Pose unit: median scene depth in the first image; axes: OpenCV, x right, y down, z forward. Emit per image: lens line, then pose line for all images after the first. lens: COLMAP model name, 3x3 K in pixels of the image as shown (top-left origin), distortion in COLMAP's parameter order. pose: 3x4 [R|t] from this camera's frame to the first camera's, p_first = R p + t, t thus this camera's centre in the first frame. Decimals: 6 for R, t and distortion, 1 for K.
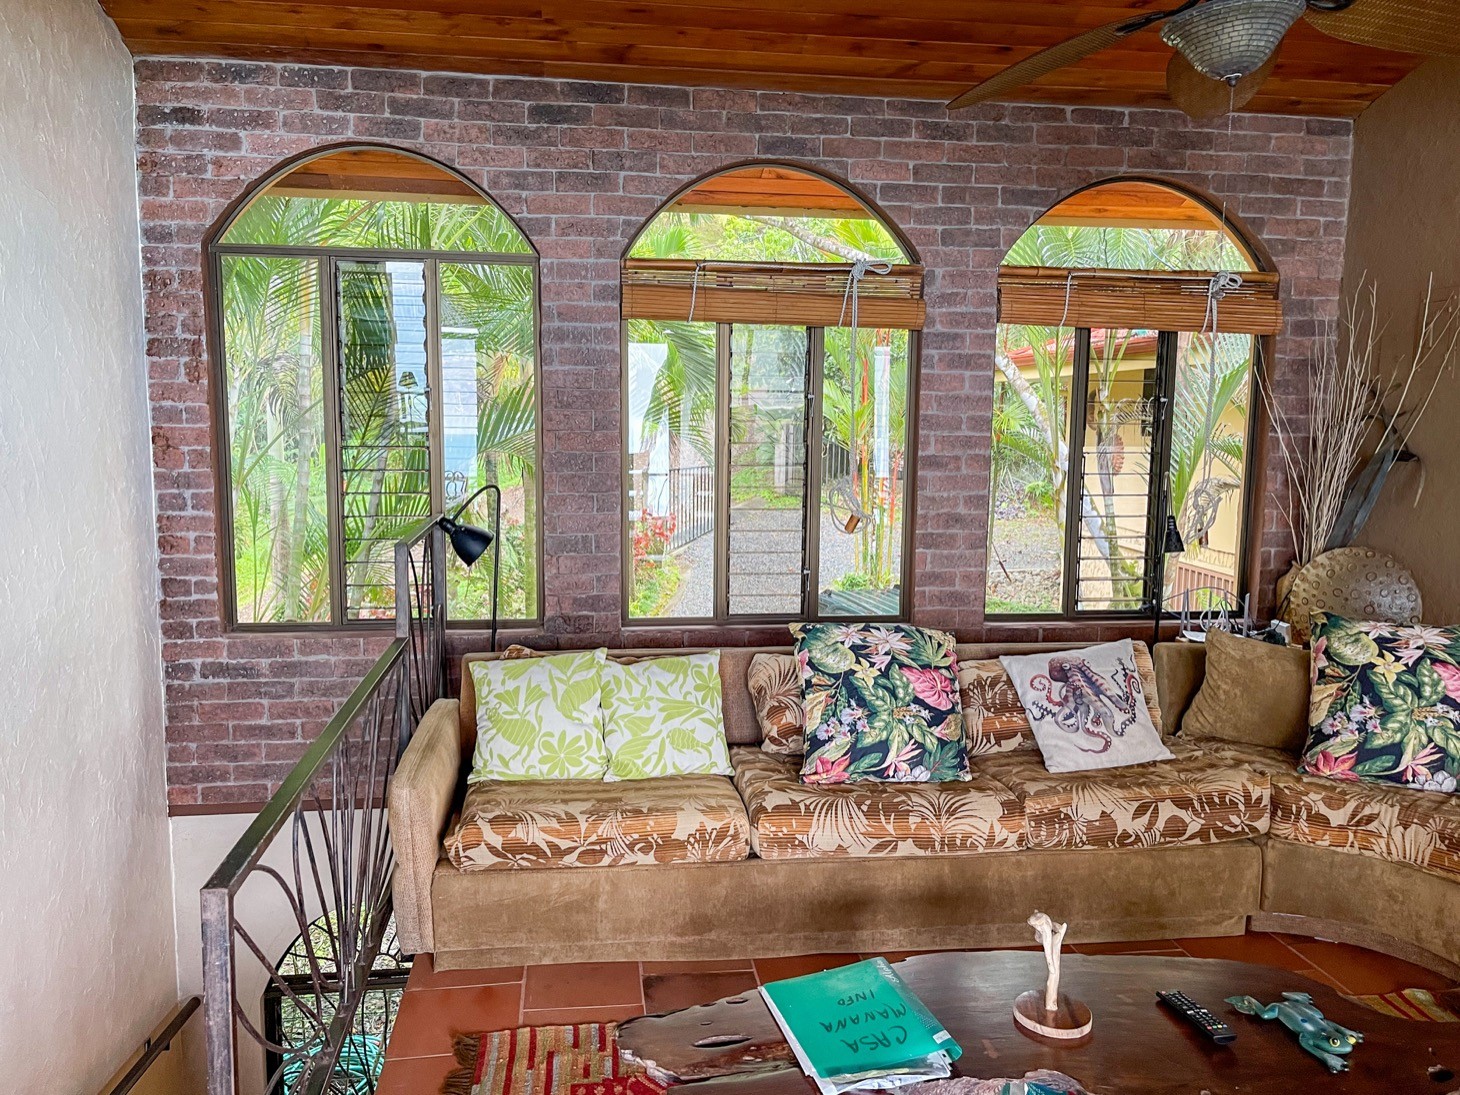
lens RADIAL K [[1117.0, 0, 735.3], [0, 1117.0, 539.6], [0, 0, 1]] dist [0.076054, -0.104092]
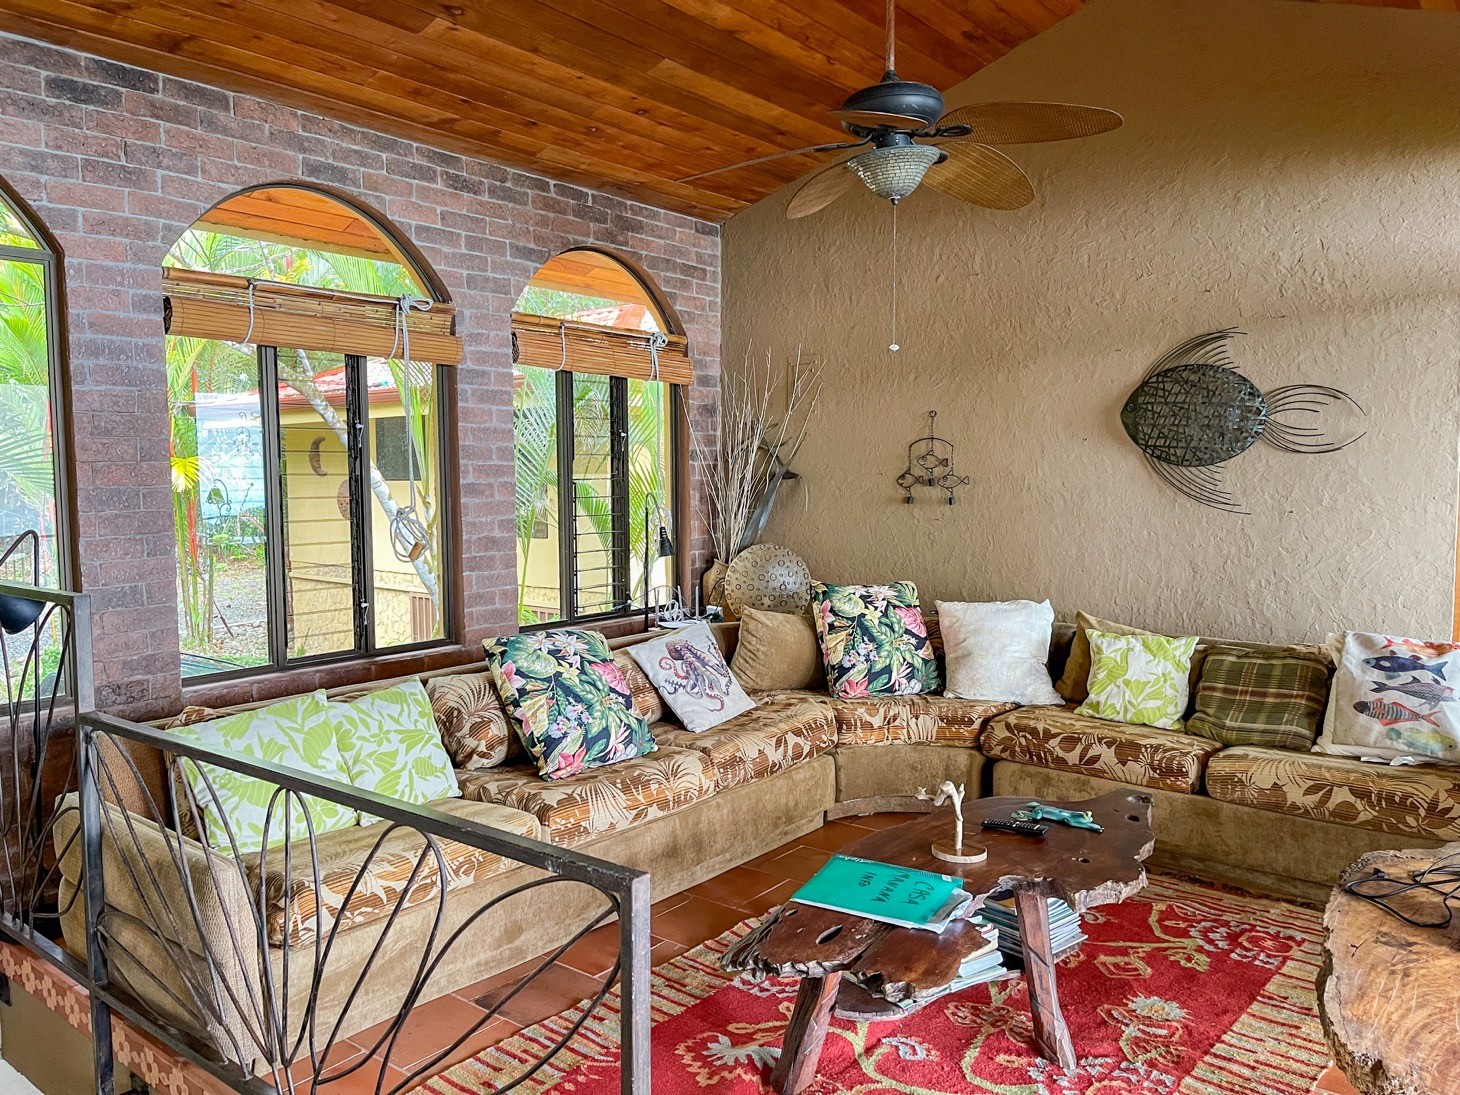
lens RADIAL K [[1097.1, 0, 729.6], [0, 1097.1, 540.3], [0, 0, 1]] dist [0.086444, -0.113754]
pose [[0.726681, -0.061095, 0.684253, -0.392033], [0.091480, 0.995773, -0.008243, 0.010461], [-0.680857, 0.068585, 0.729198, 0.077702]]
